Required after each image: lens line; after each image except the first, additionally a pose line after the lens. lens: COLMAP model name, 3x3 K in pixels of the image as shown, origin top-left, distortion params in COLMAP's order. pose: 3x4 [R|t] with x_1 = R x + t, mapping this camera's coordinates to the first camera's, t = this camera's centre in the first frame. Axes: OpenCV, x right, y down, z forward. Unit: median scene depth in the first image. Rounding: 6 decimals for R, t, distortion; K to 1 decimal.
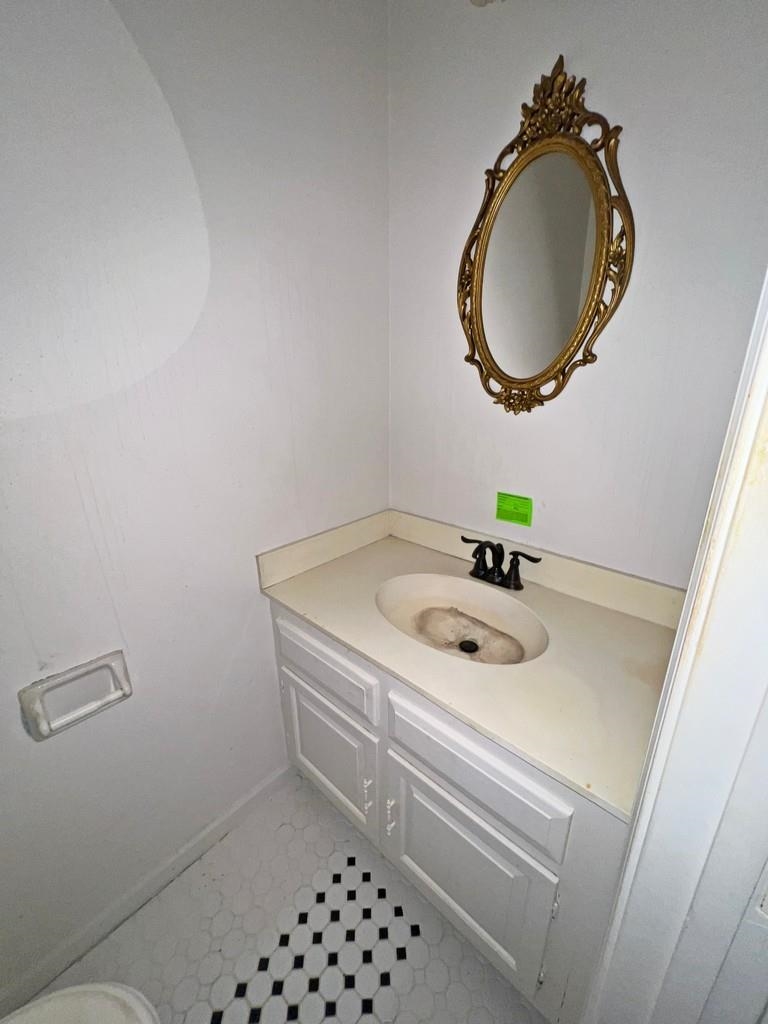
lens RADIAL K [[410.6, 0, 381.1], [0, 410.6, 514.9], [0, 0, 1]] dist [0.000884, 0.000213]
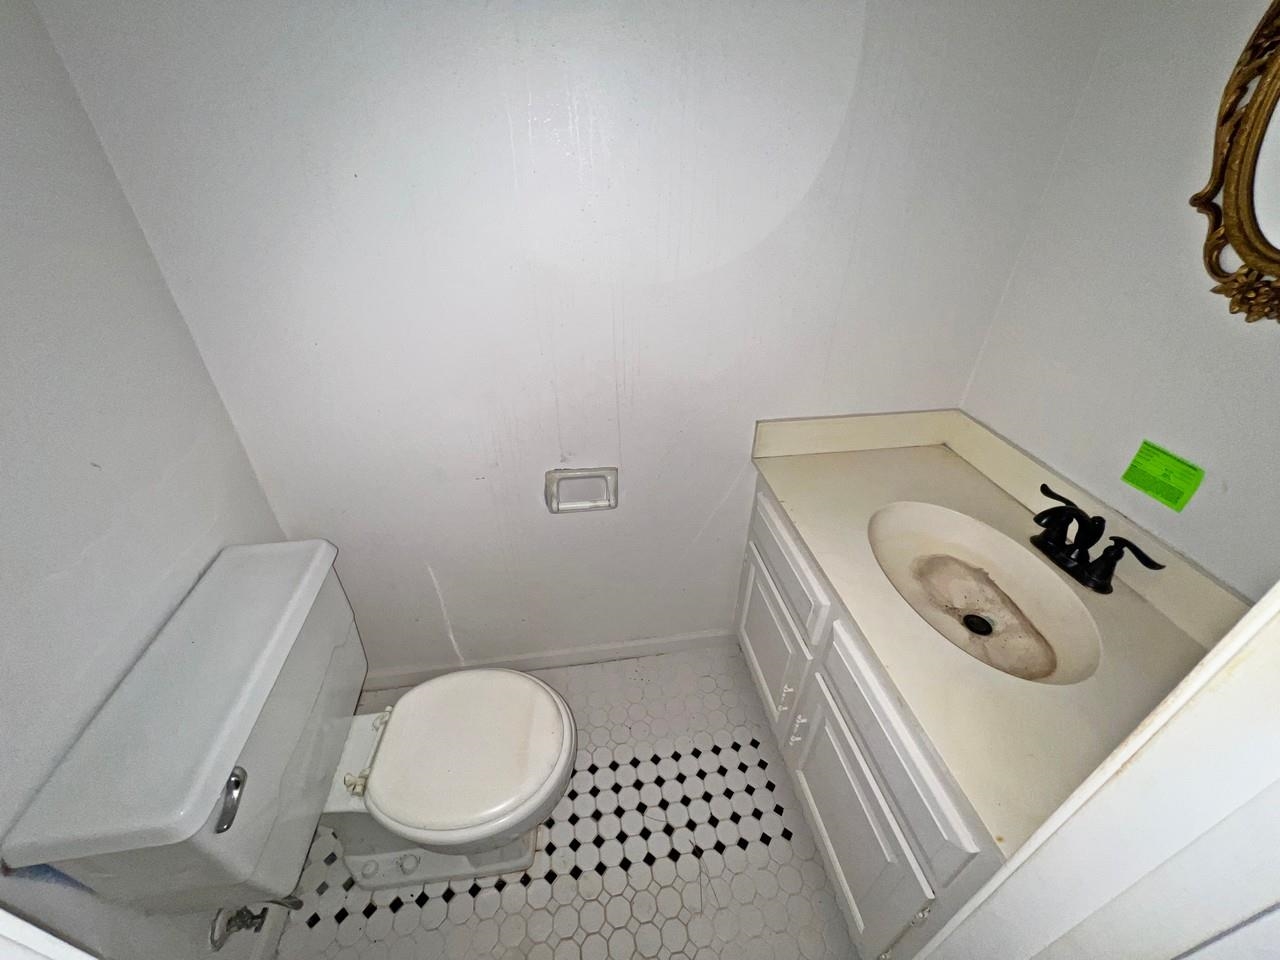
lens RADIAL K [[513.2, 0, 637.4], [0, 513.2, 480.4], [0, 0, 1]] dist [0.000884, 0.000213]
pose [[0.774885, 0.365201, -0.515928, 0.122067], [-0.217347, 0.920380, 0.325054, -0.090610], [0.593560, -0.139744, 0.792564, -0.069199]]
